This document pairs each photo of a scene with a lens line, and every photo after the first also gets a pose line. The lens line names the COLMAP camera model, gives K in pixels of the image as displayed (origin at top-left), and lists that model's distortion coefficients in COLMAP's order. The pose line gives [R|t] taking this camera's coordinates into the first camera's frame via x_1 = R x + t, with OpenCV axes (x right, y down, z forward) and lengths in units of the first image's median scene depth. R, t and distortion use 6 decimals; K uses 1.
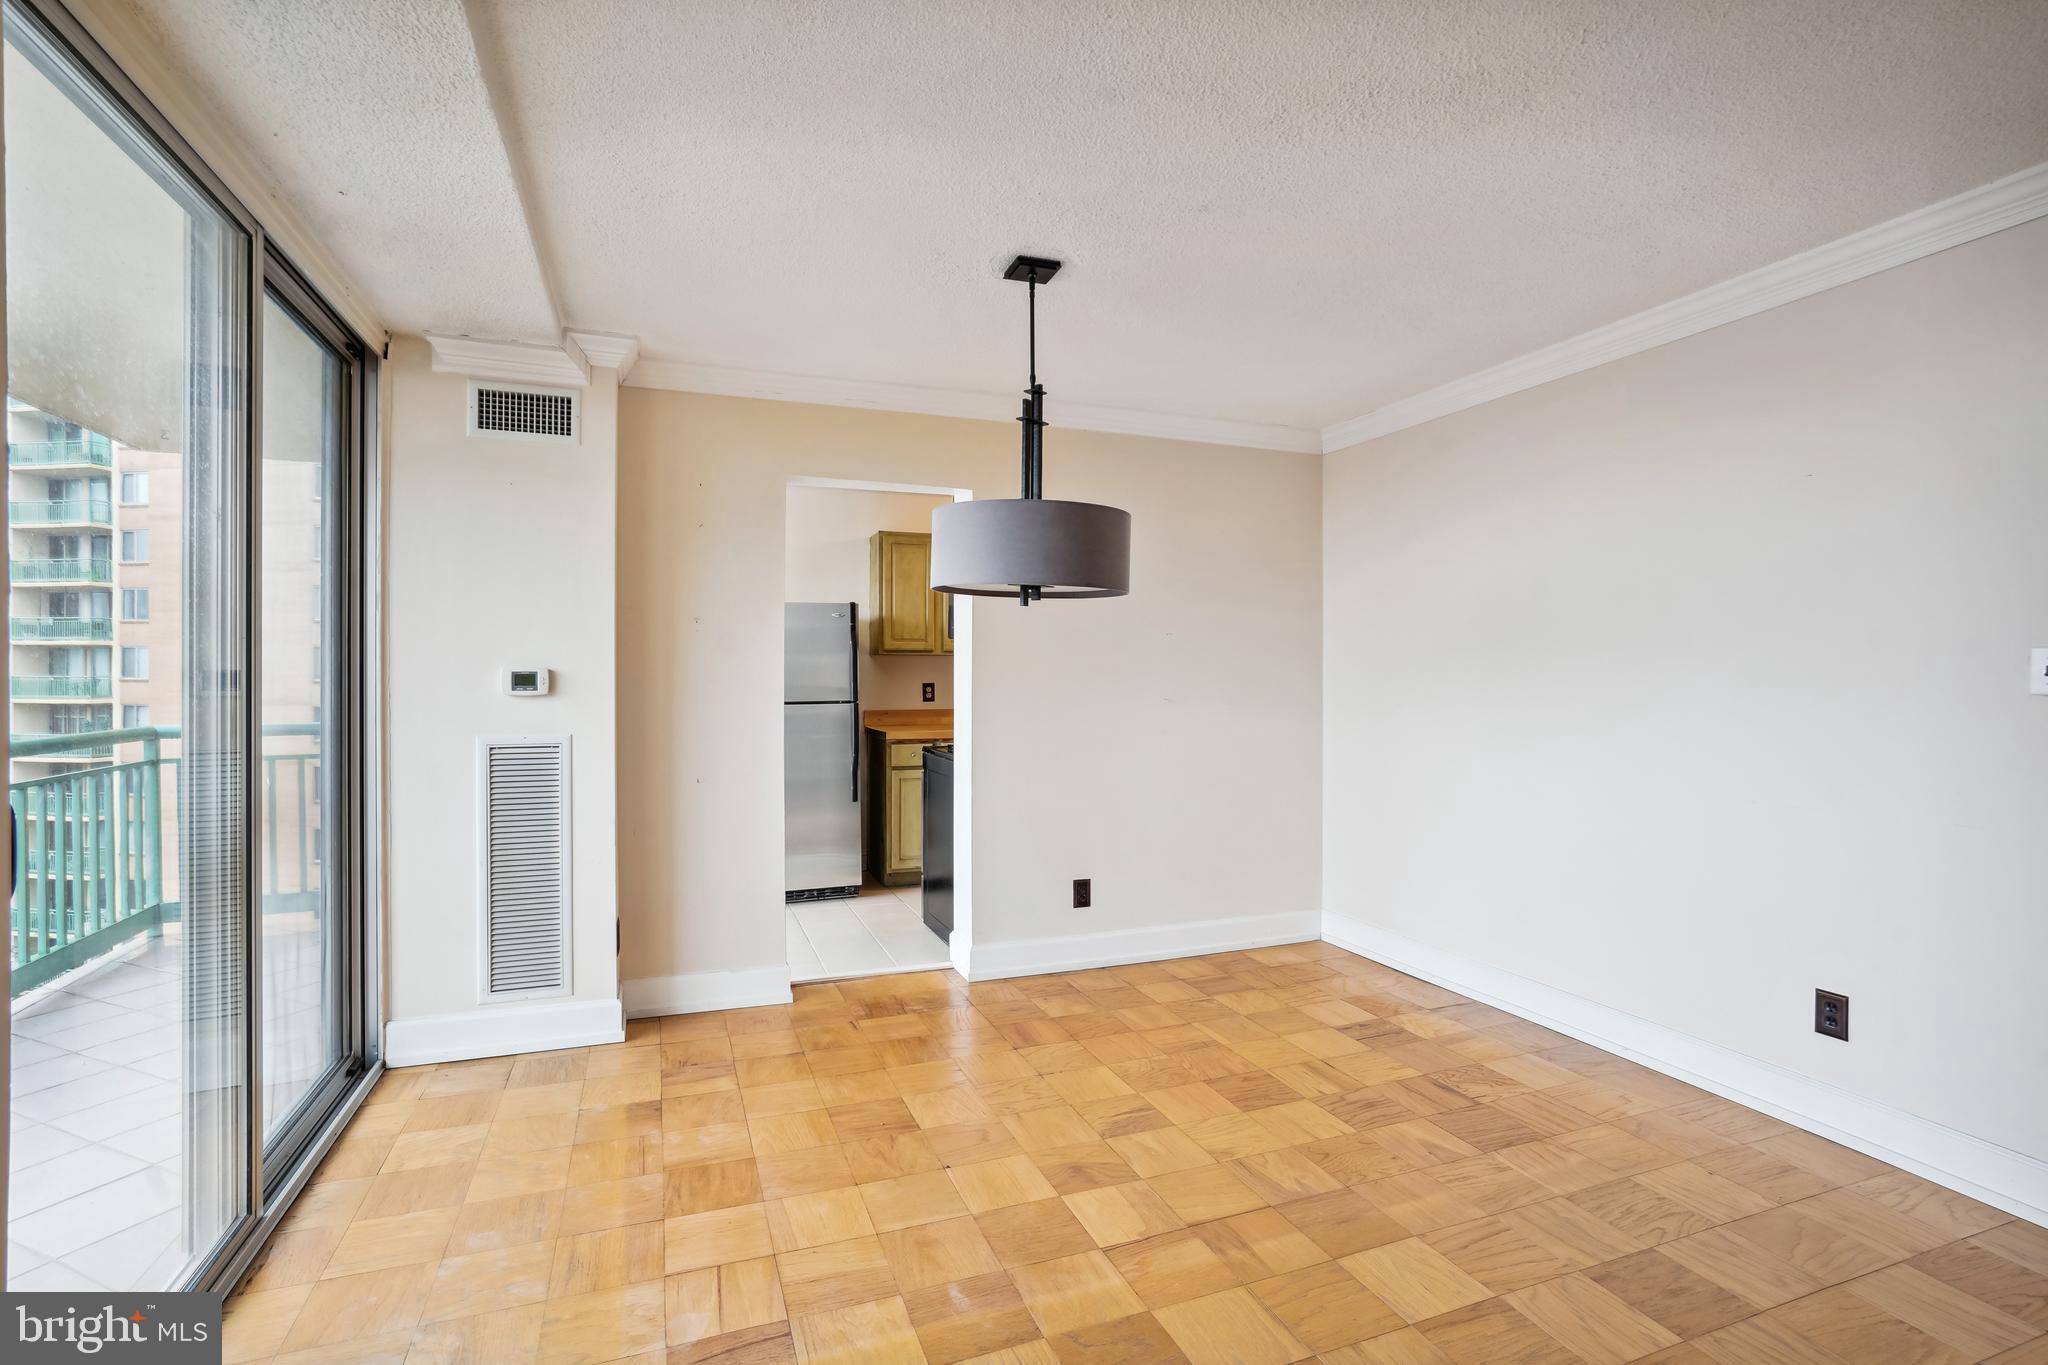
lens RADIAL K [[947.1, 0, 1018.5], [0, 947.1, 677.2], [0, 0, 1]] dist [-0.011626, -0.000088]
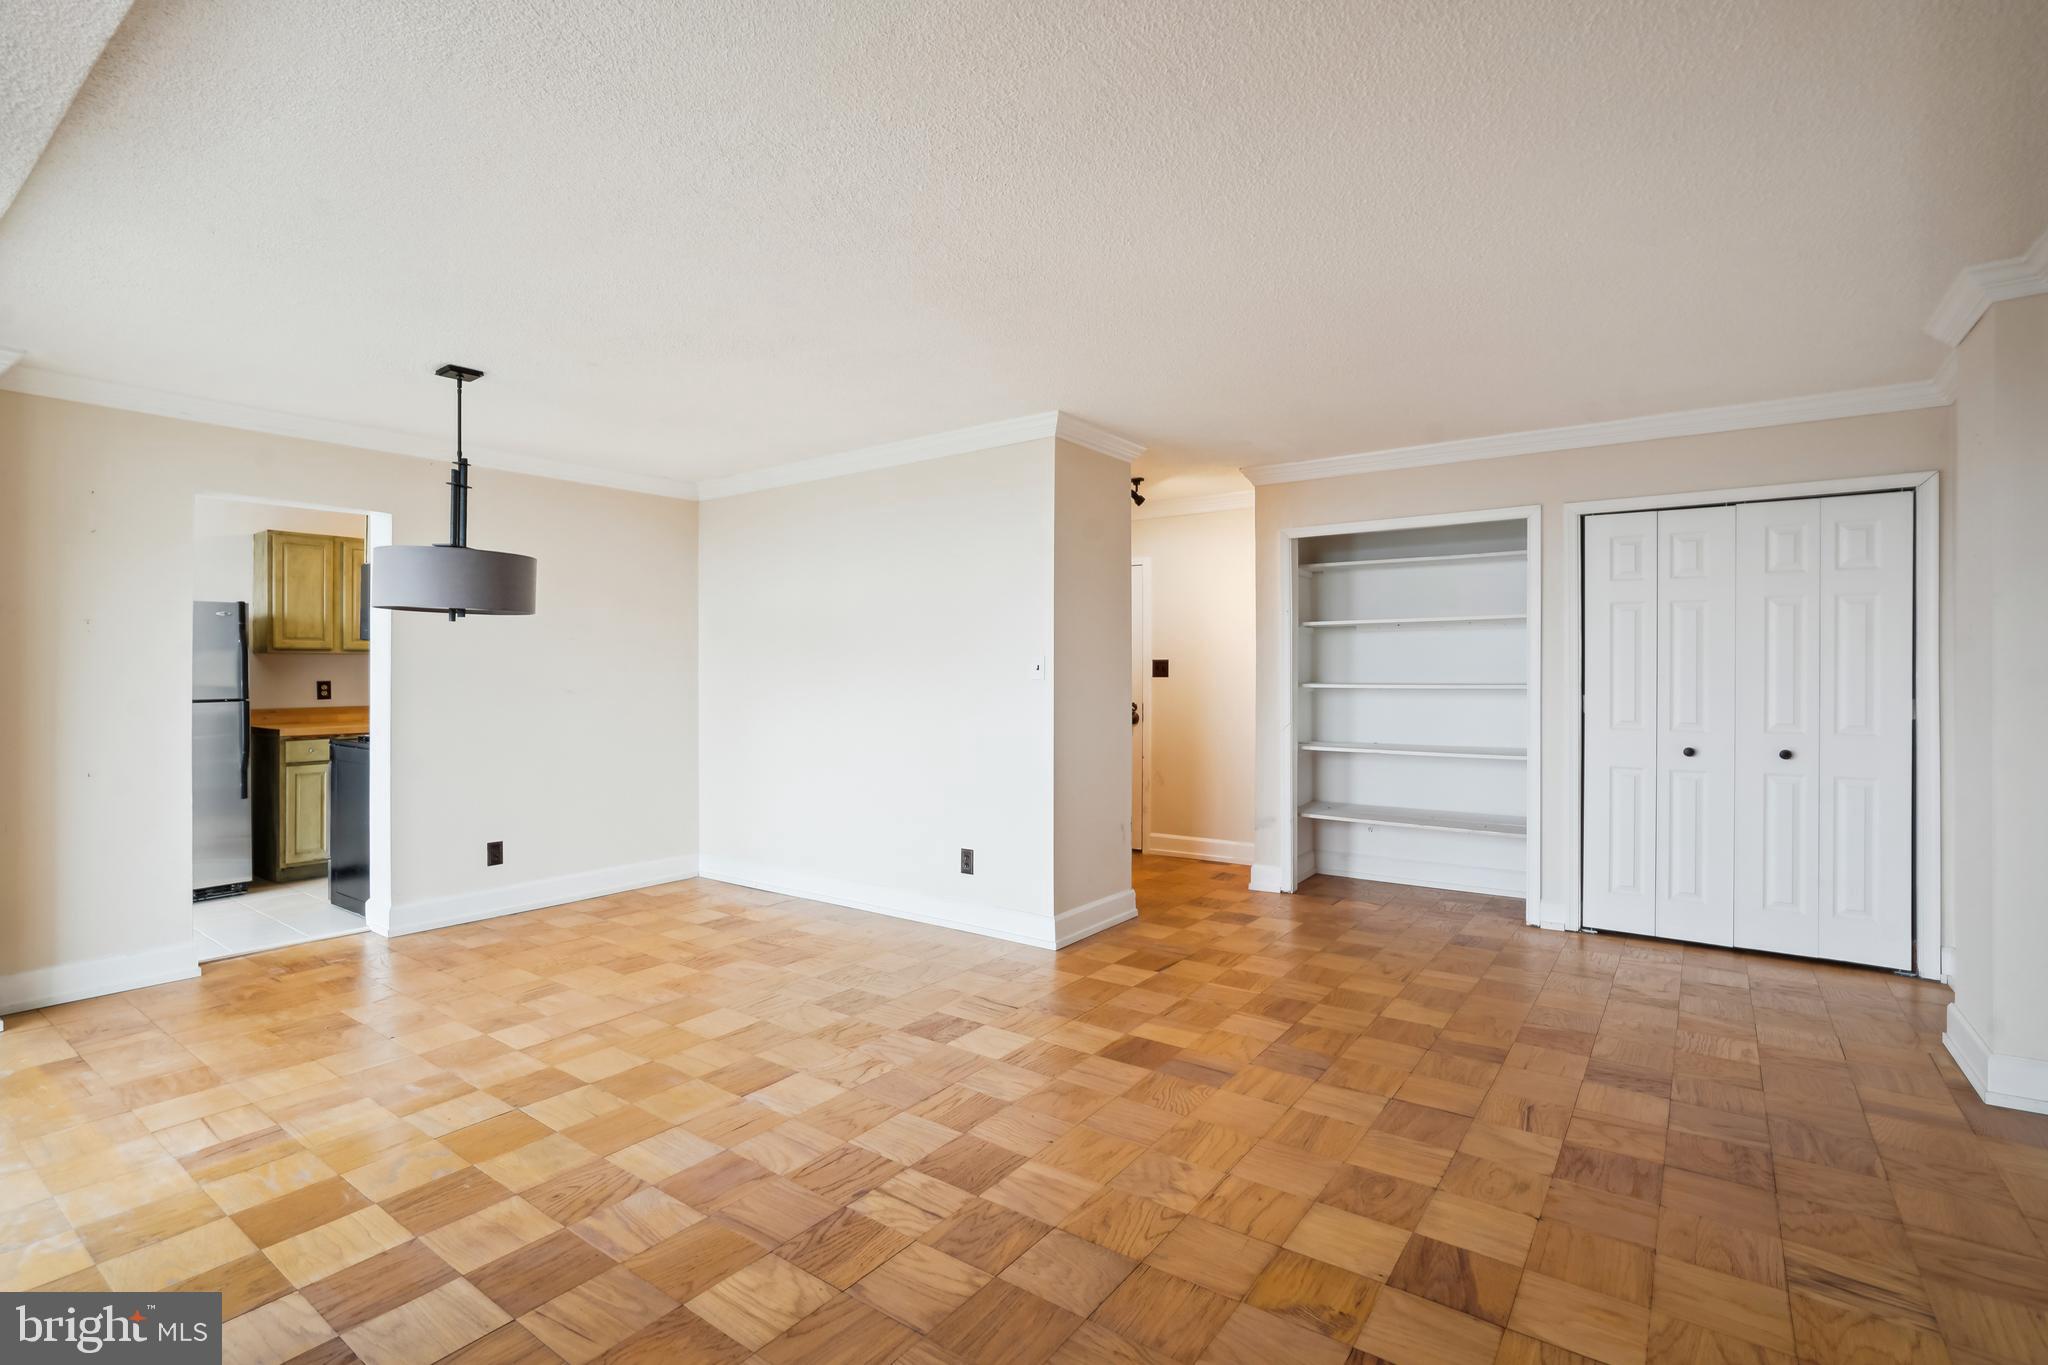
lens RADIAL K [[969.7, 0, 991.7], [0, 969.7, 660.4], [0, 0, 1]] dist [-0.044303, 0.021343]
pose [[0.849370, 0.001900, 0.527794, -0.047816], [0.005989, 0.999894, -0.013238, 0.003131], [-0.527763, 0.014405, 0.849269, -0.445944]]
